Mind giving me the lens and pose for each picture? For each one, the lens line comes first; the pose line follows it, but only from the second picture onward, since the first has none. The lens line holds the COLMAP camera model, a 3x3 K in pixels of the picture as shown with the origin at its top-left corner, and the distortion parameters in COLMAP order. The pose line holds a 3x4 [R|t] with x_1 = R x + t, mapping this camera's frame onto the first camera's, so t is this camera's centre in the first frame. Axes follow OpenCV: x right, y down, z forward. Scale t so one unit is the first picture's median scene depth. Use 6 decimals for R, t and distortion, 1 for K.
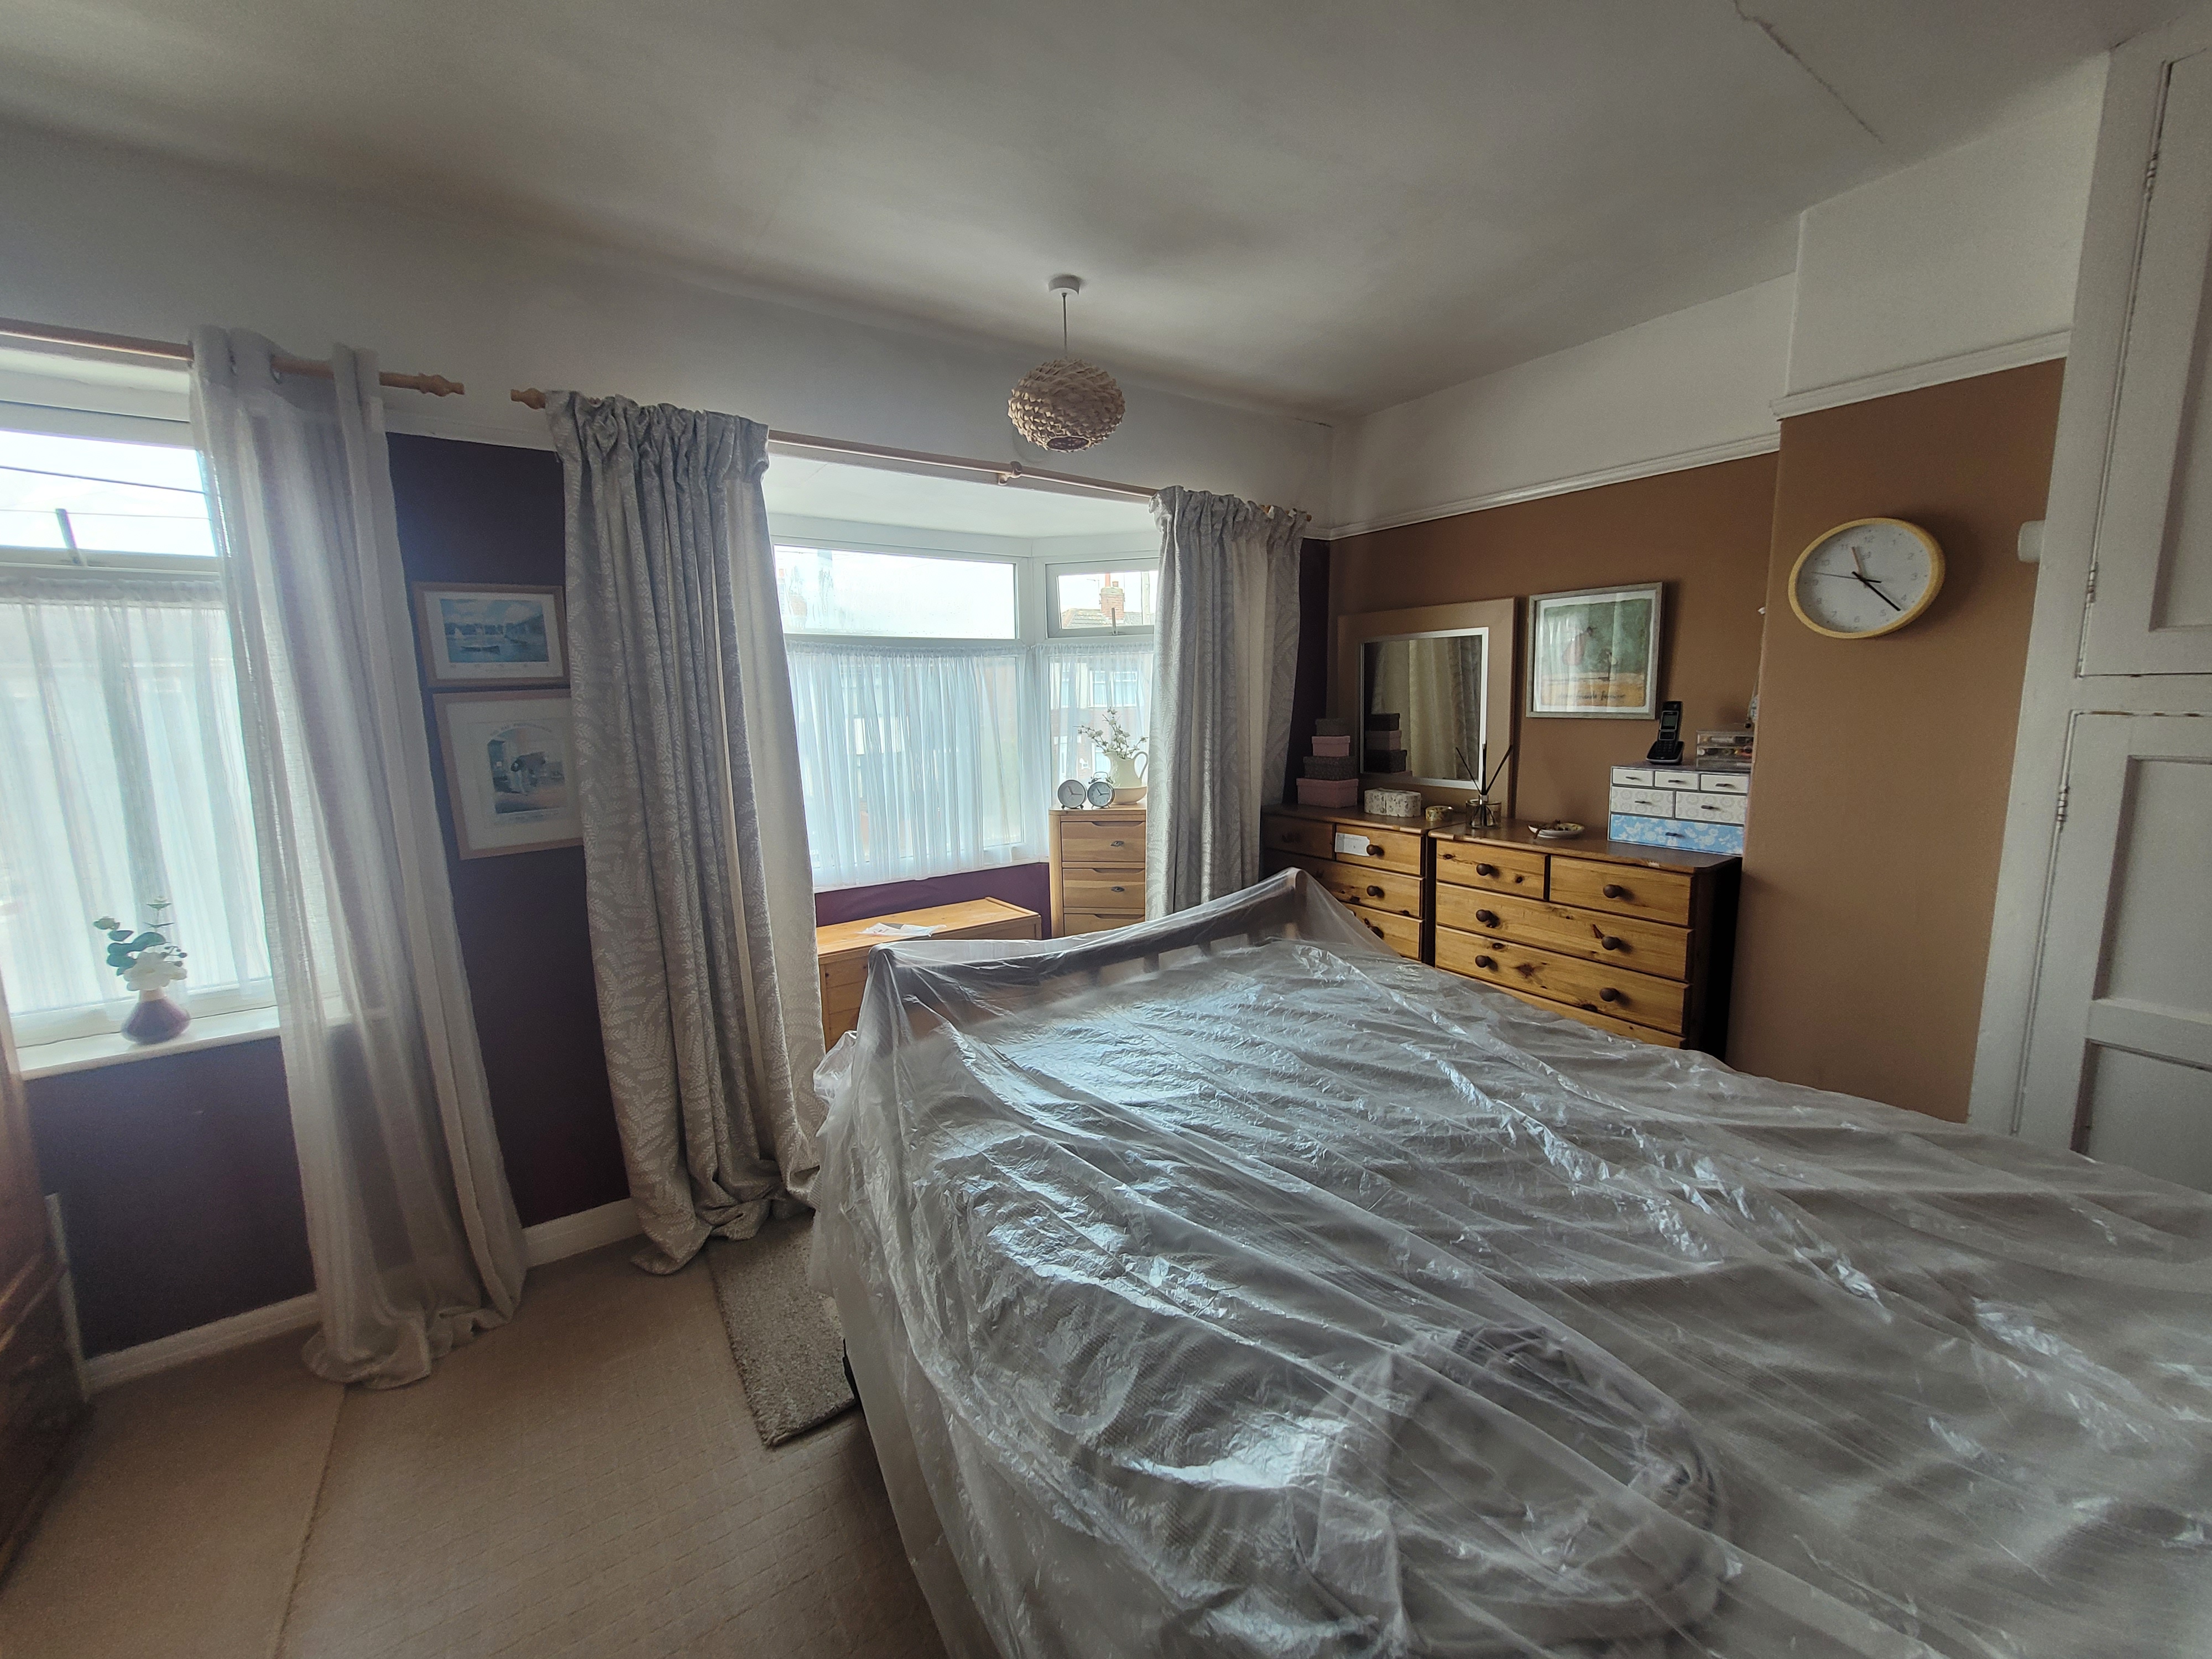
lens RADIAL K [[874.3, 0, 1098.8], [0, 874.3, 821.7], [0, 0, 1]] dist [-0.001960, -0.000436]
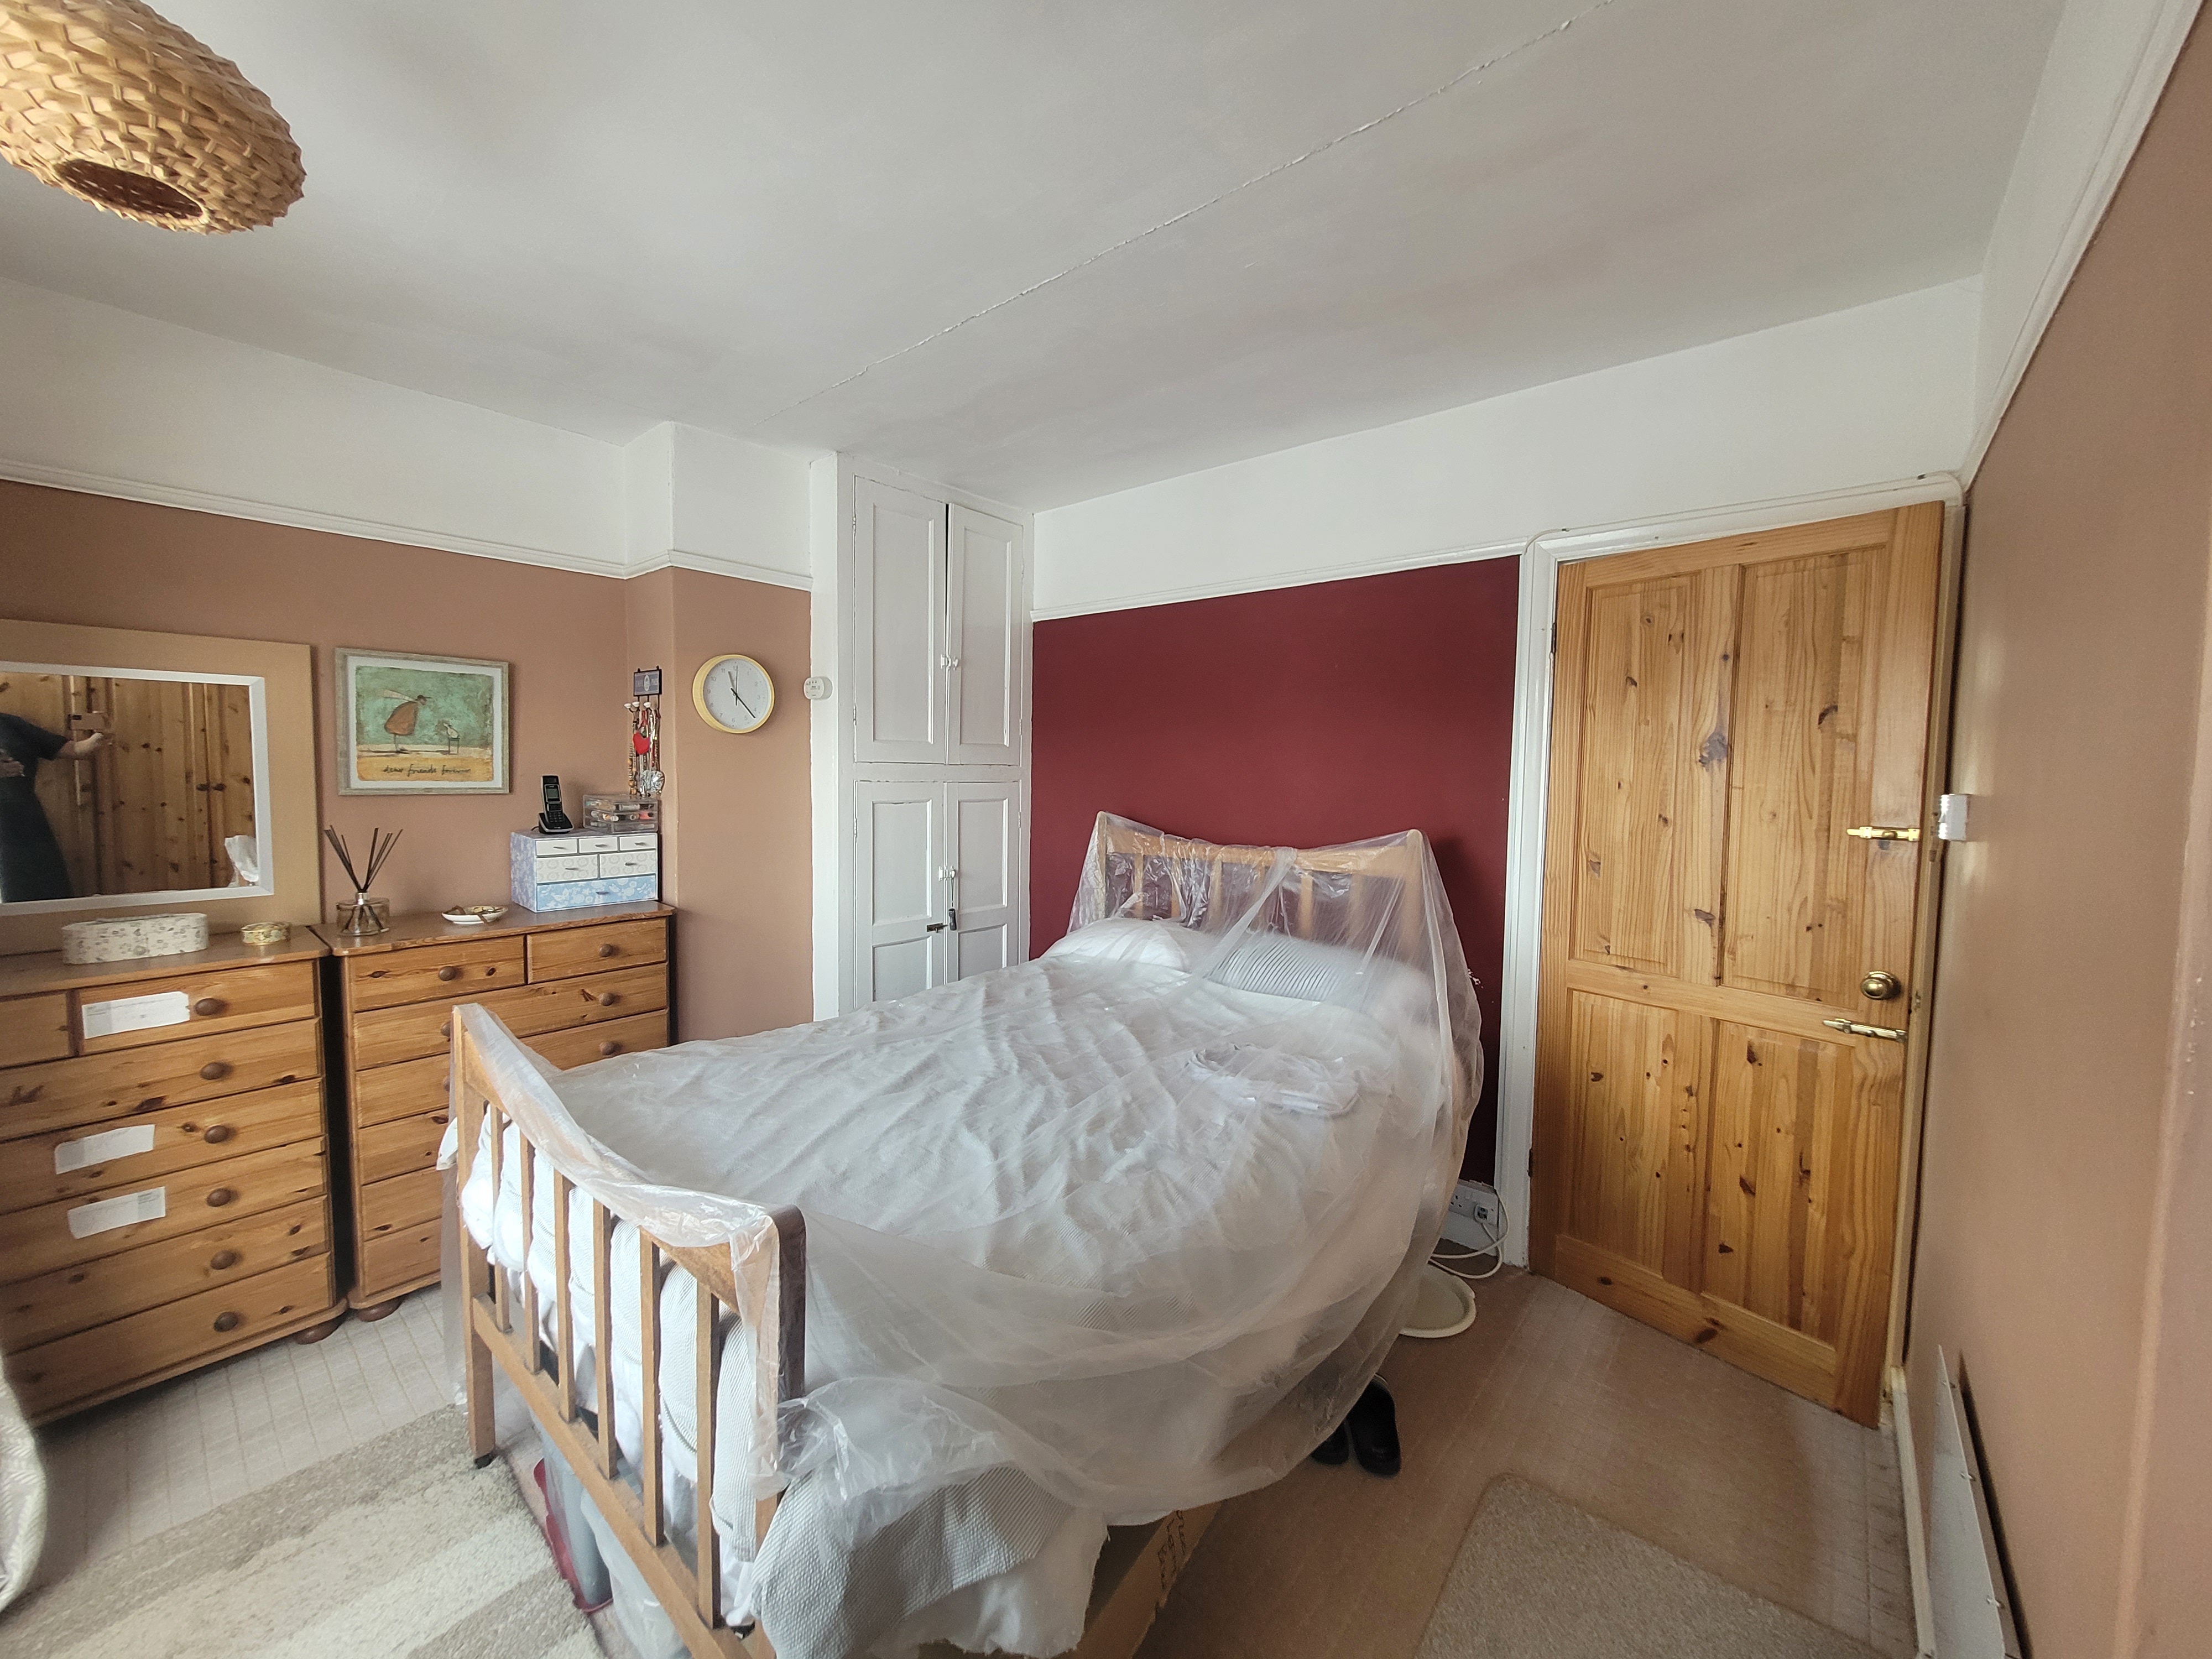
lens RADIAL K [[874.3, 0, 1098.8], [0, 874.3, 821.7], [0, 0, 1]] dist [-0.001960, -0.000436]
pose [[-0.286747, -0.043549, 0.957016, -0.599717], [0.135464, 0.987086, 0.085506, -0.085259], [-0.948381, 0.154160, -0.277145, 0.689554]]
